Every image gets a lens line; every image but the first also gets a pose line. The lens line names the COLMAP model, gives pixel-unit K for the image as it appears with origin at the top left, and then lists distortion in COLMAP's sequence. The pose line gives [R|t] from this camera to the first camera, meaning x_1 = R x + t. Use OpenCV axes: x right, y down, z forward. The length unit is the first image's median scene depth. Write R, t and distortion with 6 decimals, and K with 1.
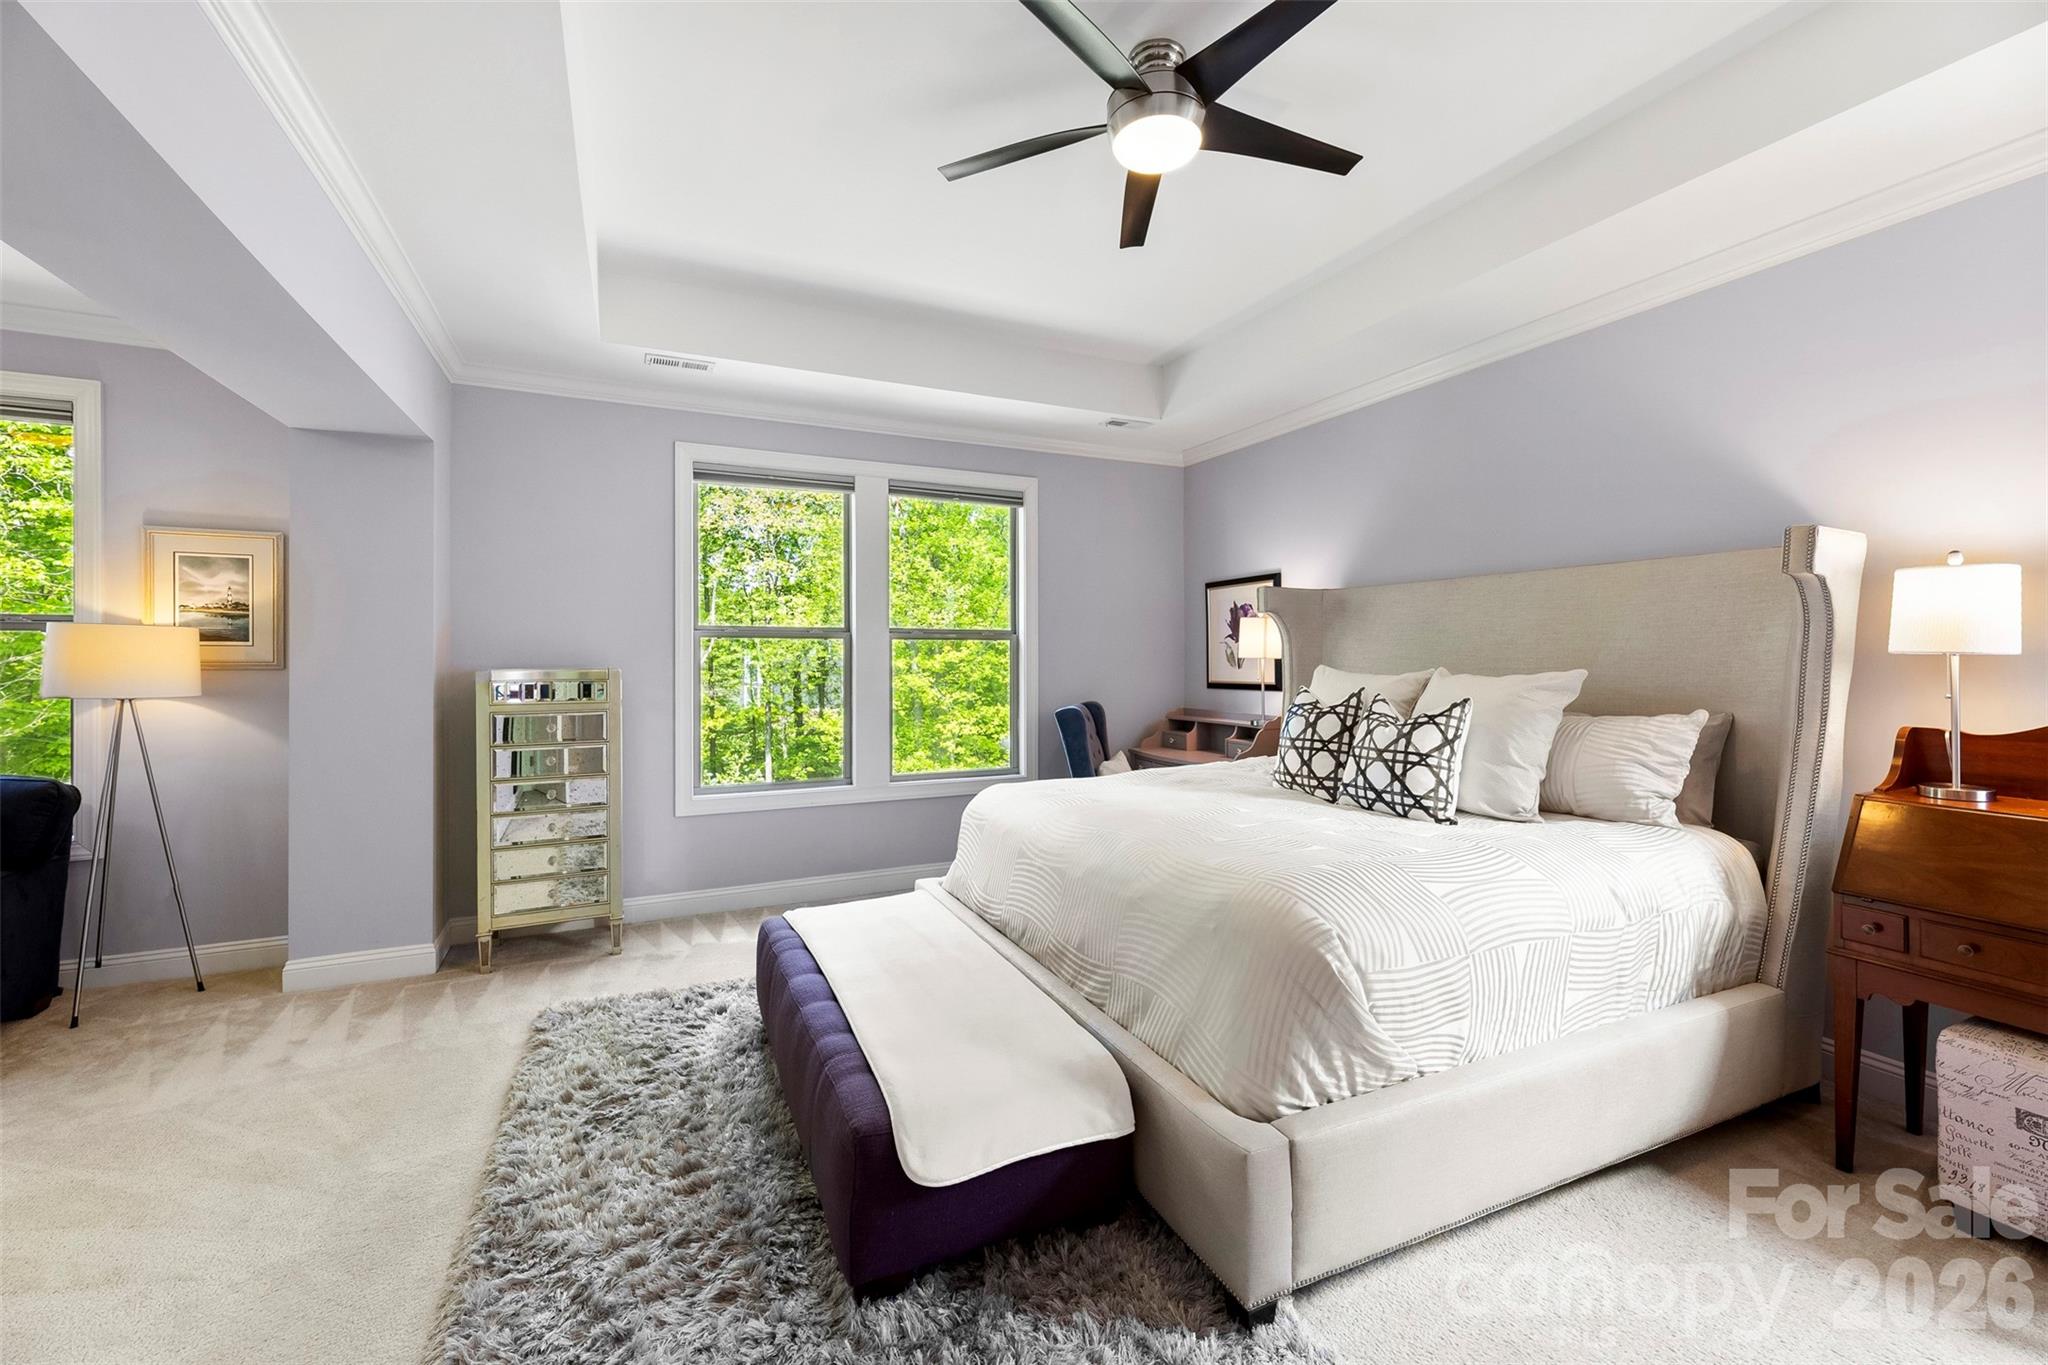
lens RADIAL K [[833.4, 0, 1025.8], [0, 833.4, 663.6], [0, 0, 1]] dist [0.000669, 0.000266]
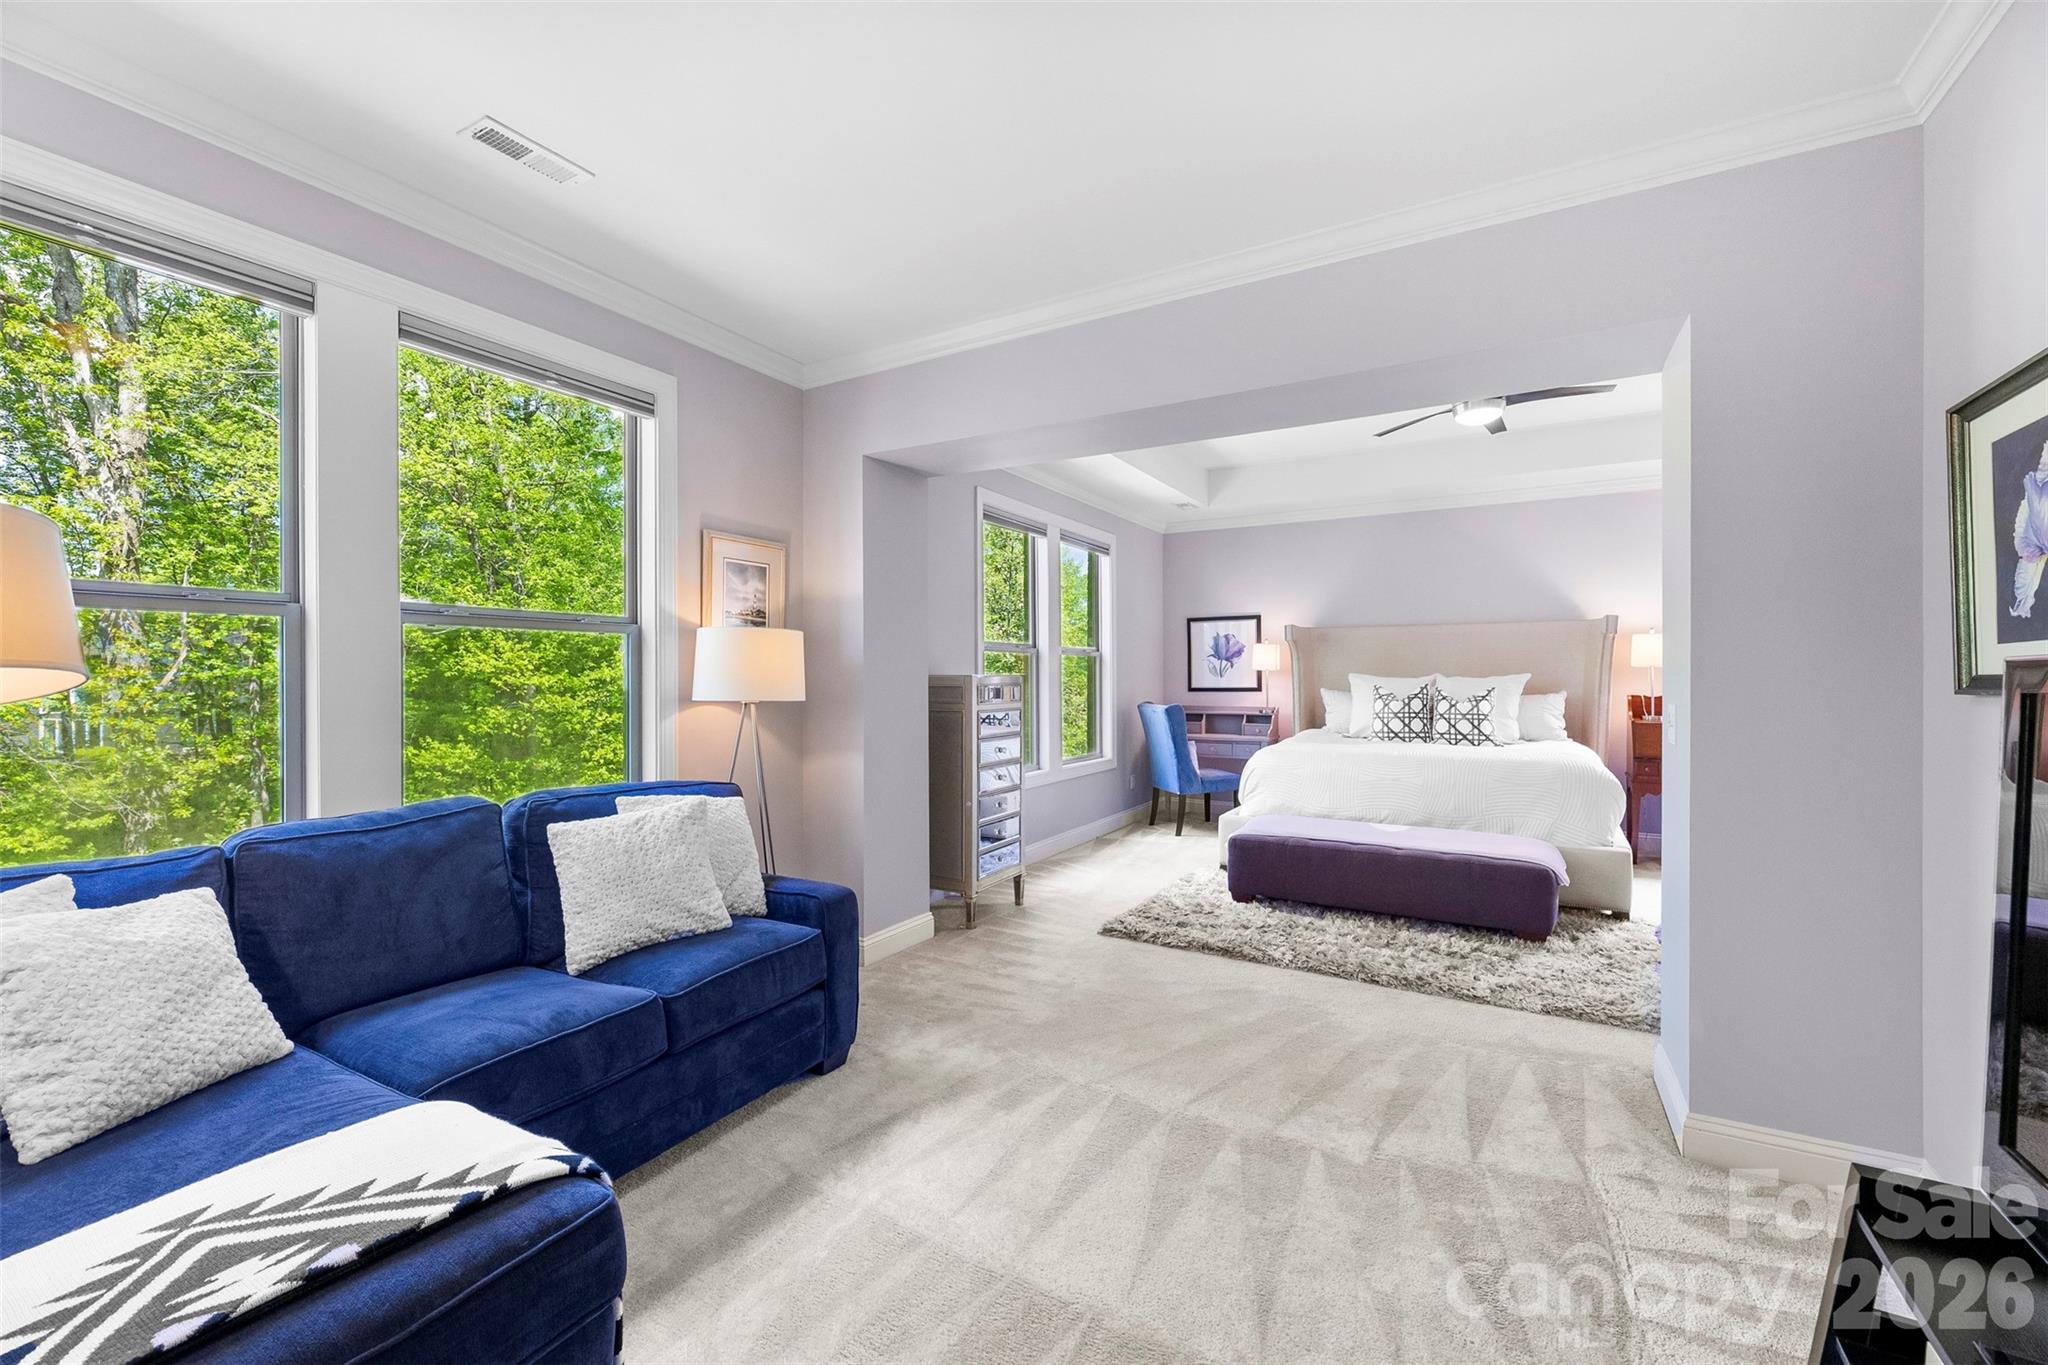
lens RADIAL K [[833.4, 0, 1041.4], [0, 833.4, 683.9], [0, 0, 1]] dist [0.000669, 0.000266]
pose [[0.814067, -0.005390, 0.580747, -1.282387], [0.004212, 0.999985, 0.003377, 0.015865], [-0.580756, -0.000303, 0.814077, -0.036258]]
